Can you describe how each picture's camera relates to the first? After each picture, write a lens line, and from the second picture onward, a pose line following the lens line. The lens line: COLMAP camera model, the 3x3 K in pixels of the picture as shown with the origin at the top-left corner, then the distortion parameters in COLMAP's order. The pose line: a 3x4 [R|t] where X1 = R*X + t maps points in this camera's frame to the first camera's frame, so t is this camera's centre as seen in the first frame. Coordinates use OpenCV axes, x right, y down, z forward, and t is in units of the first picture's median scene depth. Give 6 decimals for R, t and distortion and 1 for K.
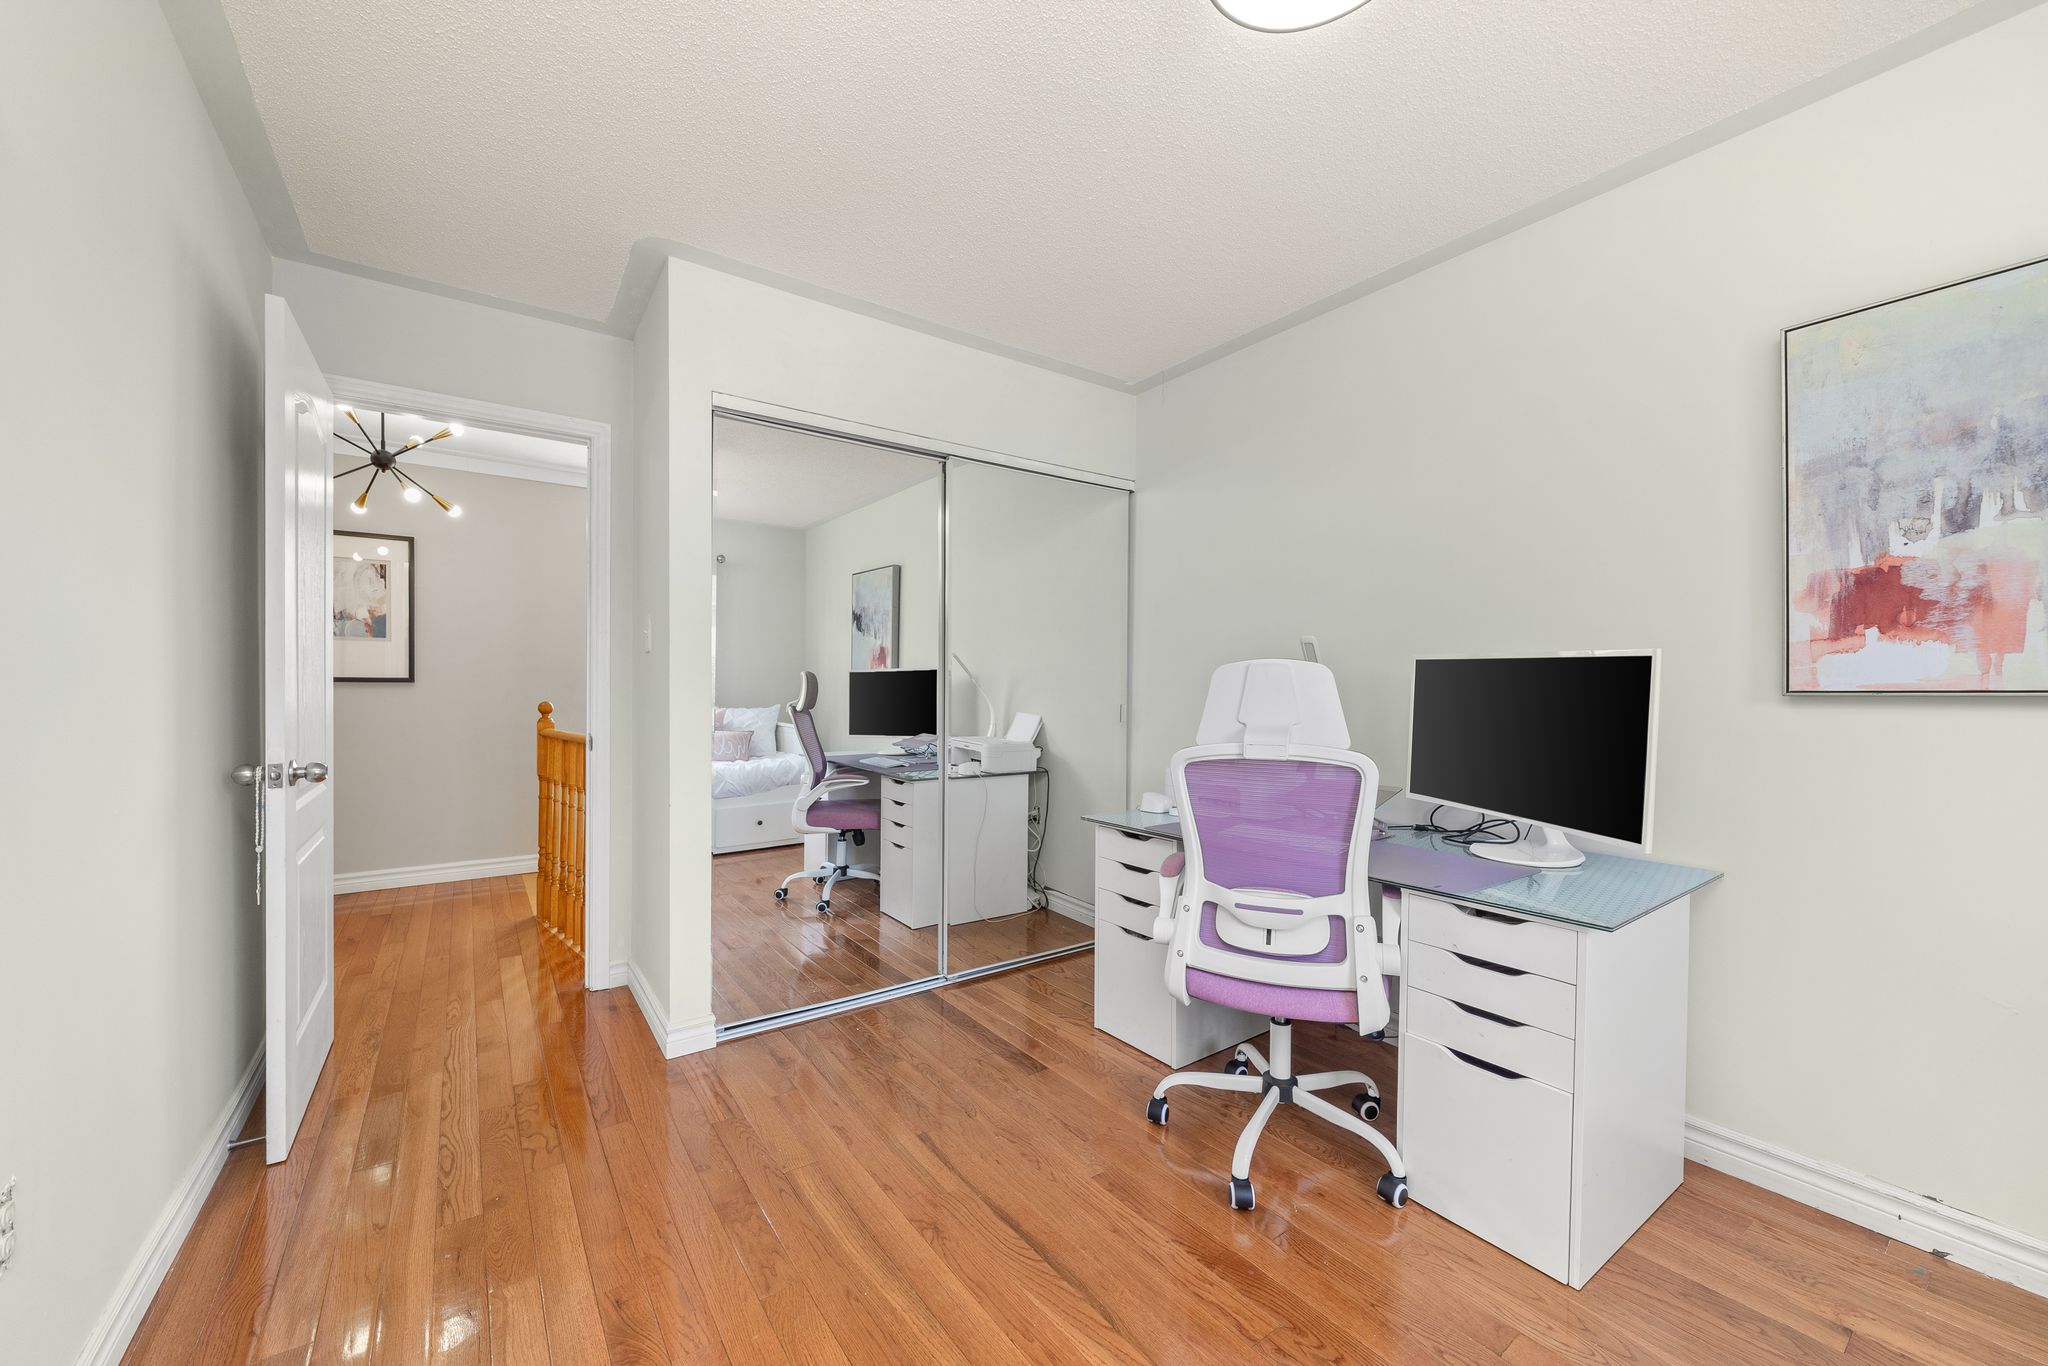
lens RADIAL K [[781.5, 0, 1012.7], [0, 781.5, 687.8], [0, 0, 1]] dist [-0.001664, -0.000086]
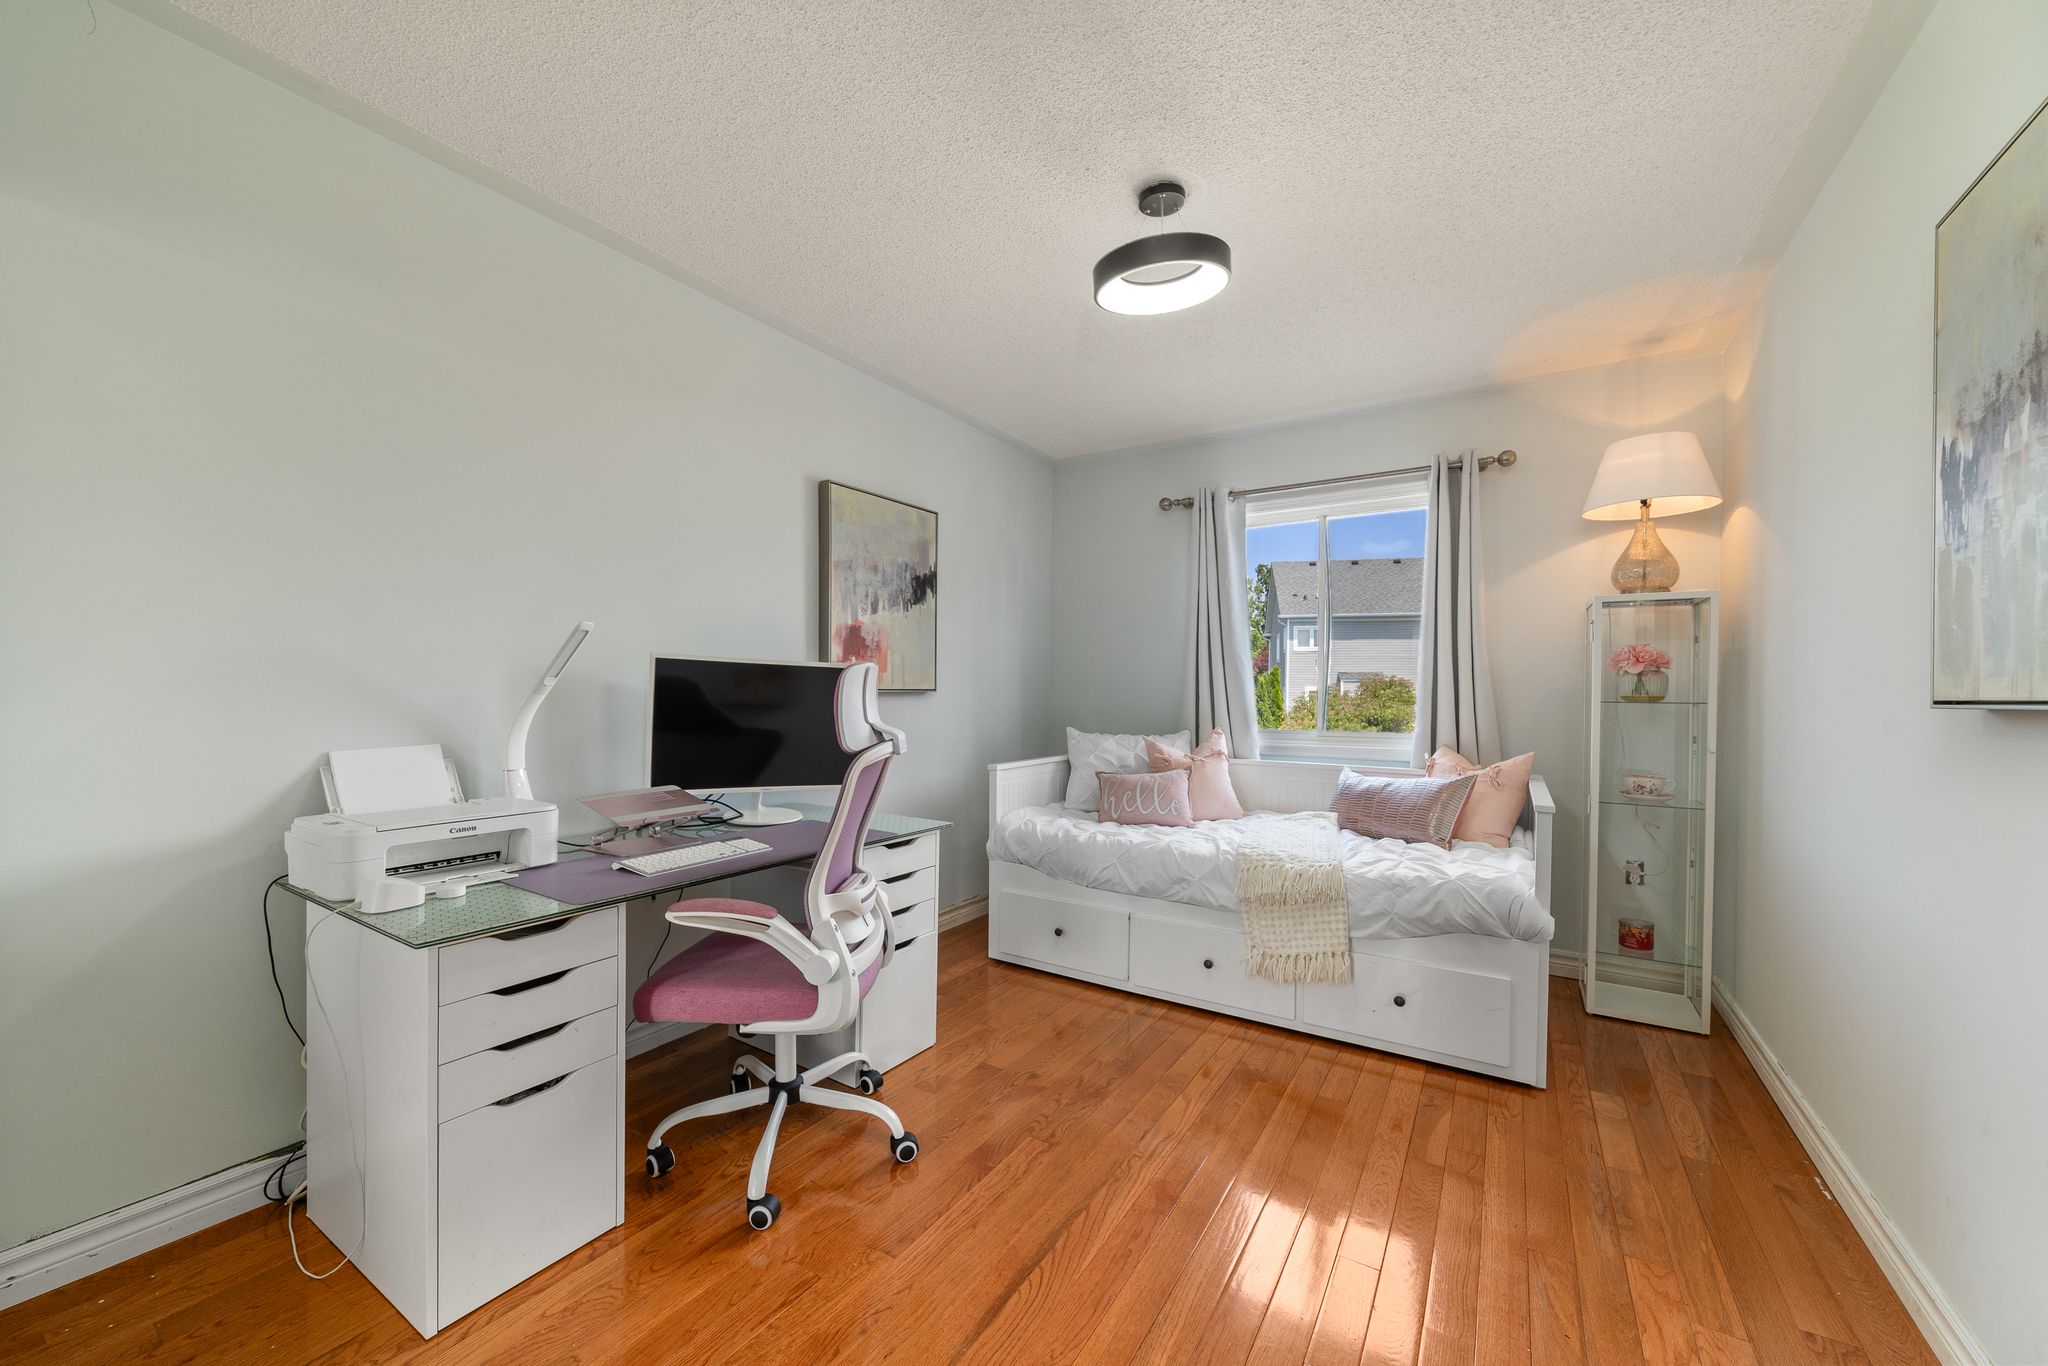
lens RADIAL K [[781.5, 0, 1011.8], [0, 781.5, 693.4], [0, 0, 1]] dist [-0.001664, -0.000086]
pose [[-0.371678, -0.012778, 0.928274, -0.873814], [-0.014288, 0.999866, 0.008043, -0.007446], [-0.928252, -0.010274, -0.371810, 1.422209]]
